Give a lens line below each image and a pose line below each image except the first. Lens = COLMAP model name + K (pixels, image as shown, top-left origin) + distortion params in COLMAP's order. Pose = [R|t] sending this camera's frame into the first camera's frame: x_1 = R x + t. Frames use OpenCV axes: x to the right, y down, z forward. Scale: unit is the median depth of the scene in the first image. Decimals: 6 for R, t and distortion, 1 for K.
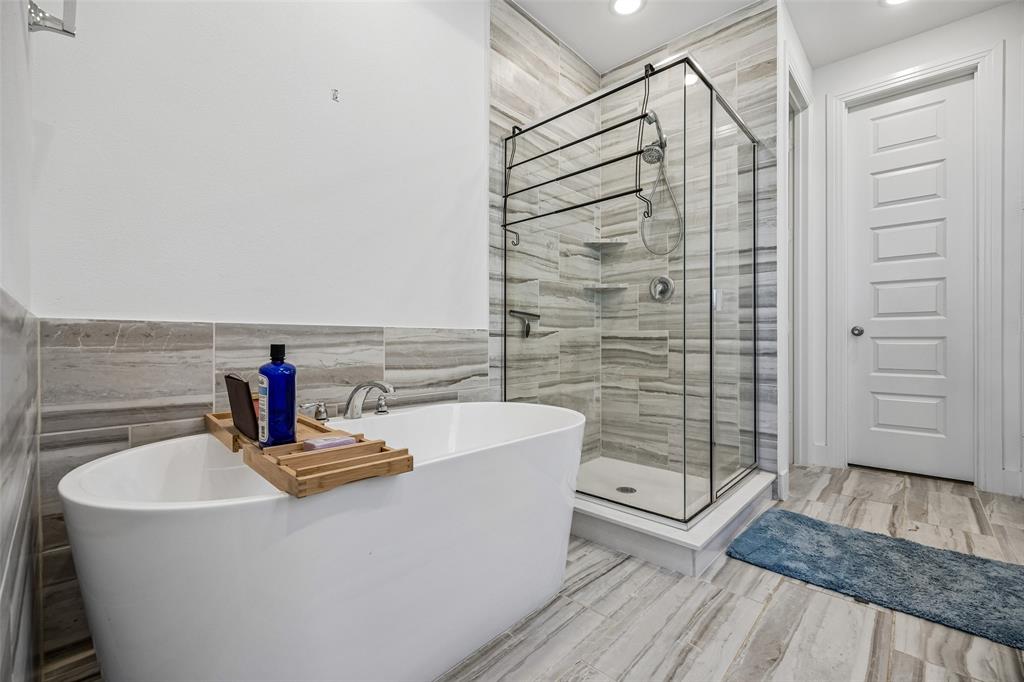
lens RADIAL K [[429.5, 0, 515.8], [0, 429.5, 344.4], [0, 0, 1]] dist [-0.006354, 0.000065]
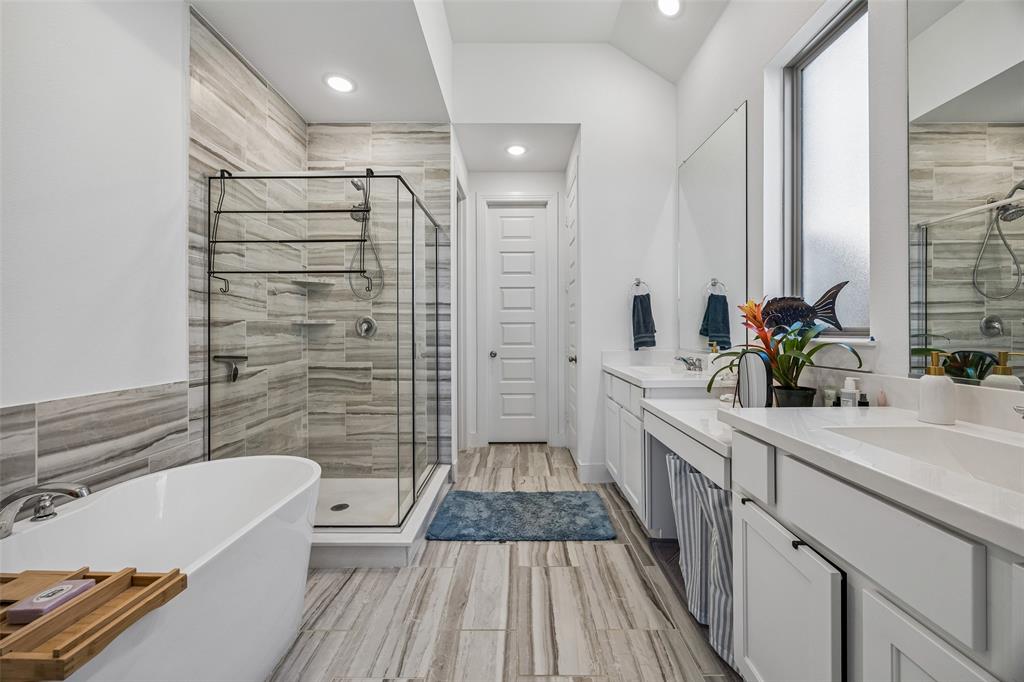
lens RADIAL K [[395.5, 0, 514.8], [0, 395.5, 332.6], [0, 0, 1]] dist [-0.000090, 0.000638]
pose [[0.733726, -0.000941, 0.679445, -0.124022], [0.004482, 0.999984, -0.003455, -0.129440], [-0.679431, 0.005580, 0.733718, -0.102262]]
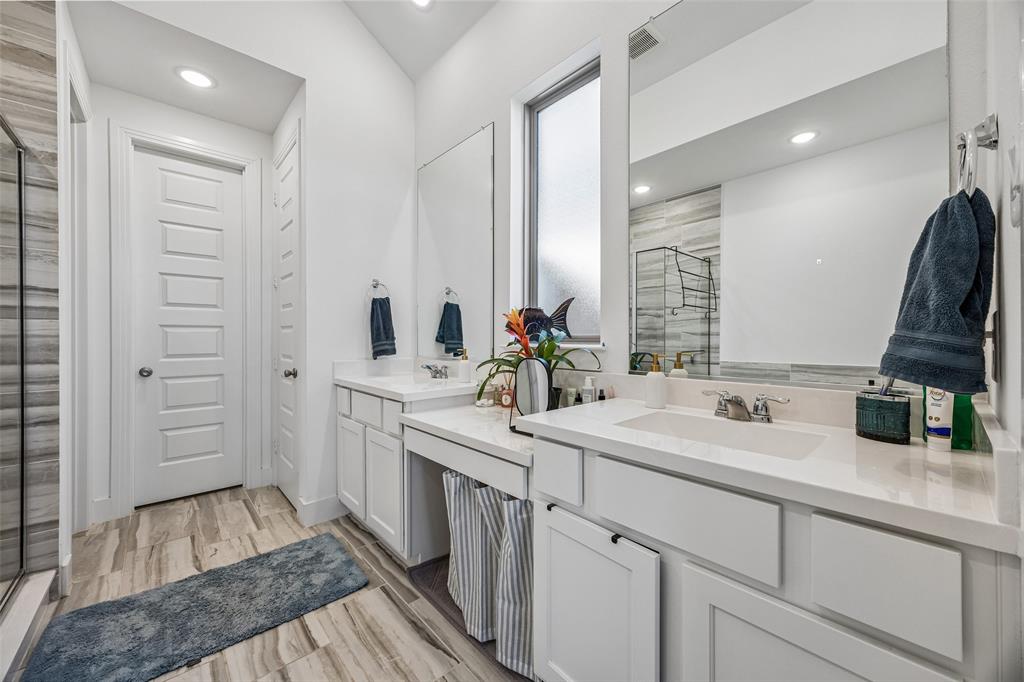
lens RADIAL K [[395.5, 0, 520.2], [0, 395.5, 337.8], [0, 0, 1]] dist [-0.000090, 0.000638]
pose [[0.077294, 0.003179, 0.997003, -0.075535], [0.006211, 0.999974, -0.003670, -0.130390], [-0.996989, 0.006476, 0.077272, 0.065180]]
